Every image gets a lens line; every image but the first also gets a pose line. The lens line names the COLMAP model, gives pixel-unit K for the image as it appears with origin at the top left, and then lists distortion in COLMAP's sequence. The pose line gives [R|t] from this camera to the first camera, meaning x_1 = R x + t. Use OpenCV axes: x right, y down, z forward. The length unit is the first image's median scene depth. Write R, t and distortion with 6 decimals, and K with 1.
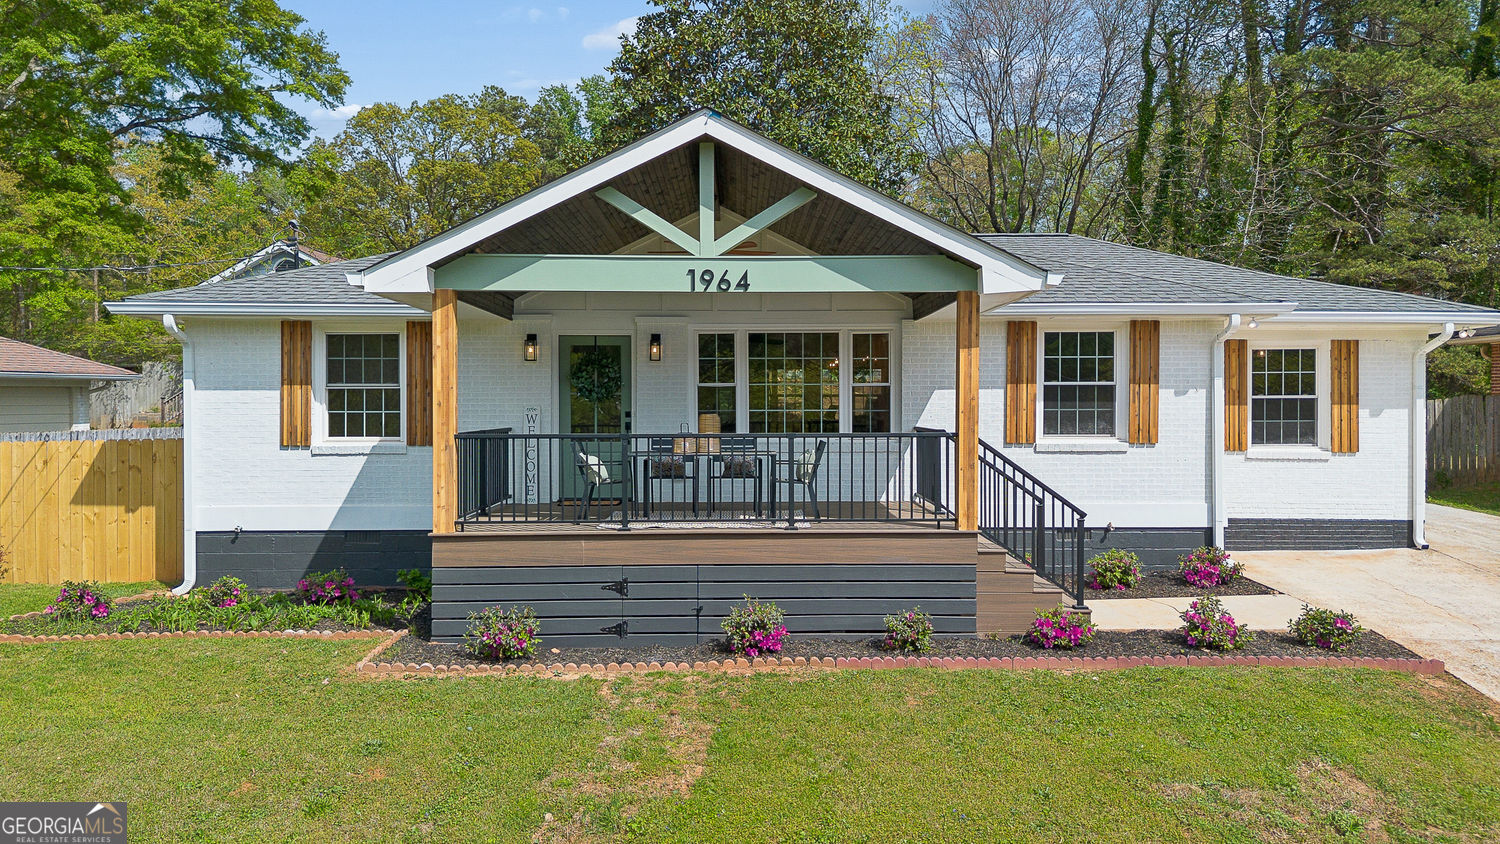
lens RADIAL K [[1067.5, 0, 758.7], [0, 1067.5, 427.6], [0, 0, 1]] dist [0.047677, -0.006337]
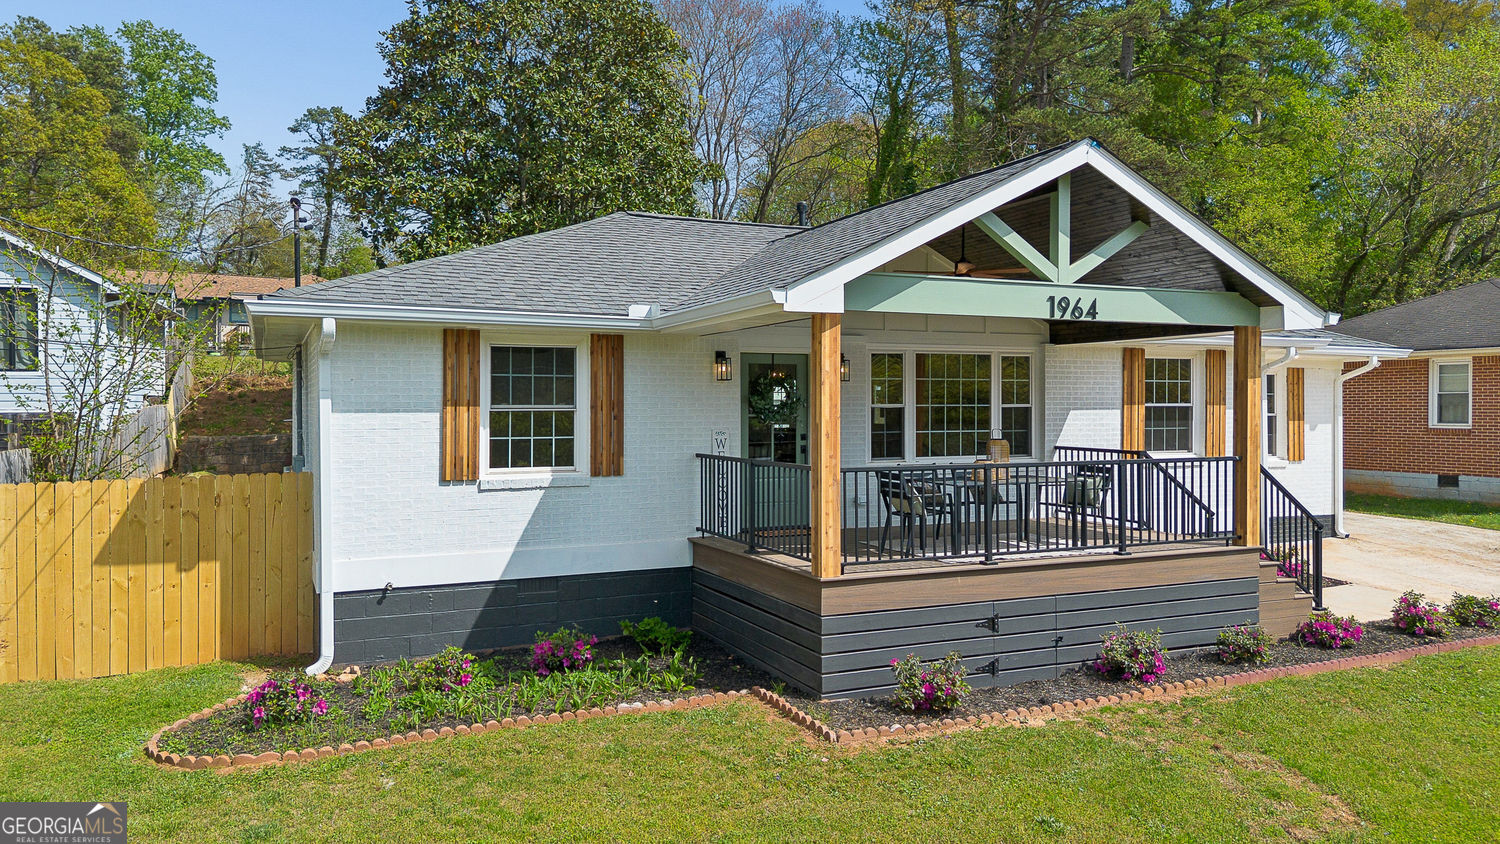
lens RADIAL K [[1067.5, 0, 755.2], [0, 1067.5, 416.9], [0, 0, 1]] dist [0.047677, -0.006337]
pose [[0.918362, -0.003882, 0.395723, -0.547918], [0.007515, 0.999943, -0.007631, -0.023679], [-0.395671, 0.009982, 0.918338, 0.153593]]
